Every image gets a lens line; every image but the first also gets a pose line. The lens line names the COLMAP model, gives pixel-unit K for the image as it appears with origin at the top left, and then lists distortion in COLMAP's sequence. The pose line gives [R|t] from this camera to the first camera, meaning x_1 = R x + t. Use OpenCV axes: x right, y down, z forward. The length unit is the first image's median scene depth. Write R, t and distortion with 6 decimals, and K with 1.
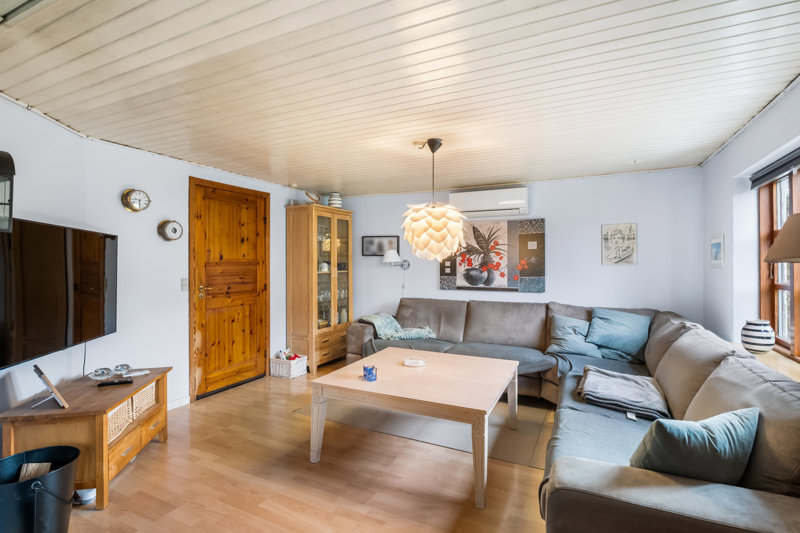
lens RADIAL K [[391.4, 0, 399.3], [0, 391.4, 259.2], [0, 0, 1]] dist [0.000803, -0.000697]
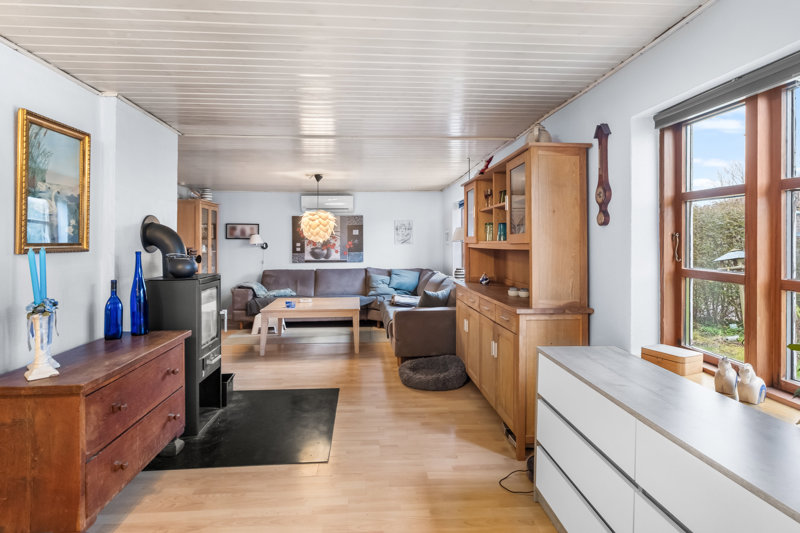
lens RADIAL K [[432.8, 0, 394.6], [0, 432.8, 243.8], [0, 0, 1]] dist [0.003076, 0.000065]
pose [[0.864598, -0.008037, 0.502400, -0.400344], [0.004849, 0.999959, 0.007651, -0.001786], [-0.502441, -0.004179, 0.864601, -0.585572]]
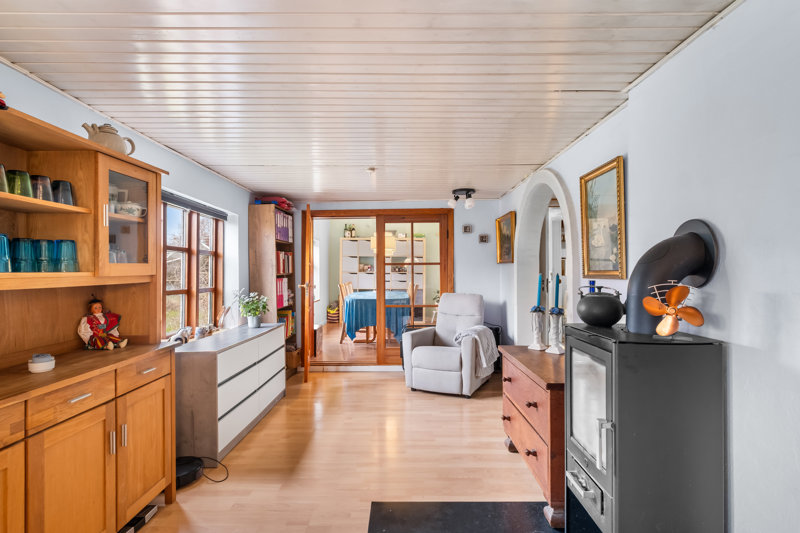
lens RADIAL K [[391.4, 0, 400.1], [0, 391.4, 269.2], [0, 0, 1]] dist [0.000803, -0.000697]
pose [[-0.897065, -0.003220, -0.441888, 0.419738], [0.002206, 0.999928, -0.011766, 0.008680], [0.441894, -0.011530, -0.896993, 1.485661]]
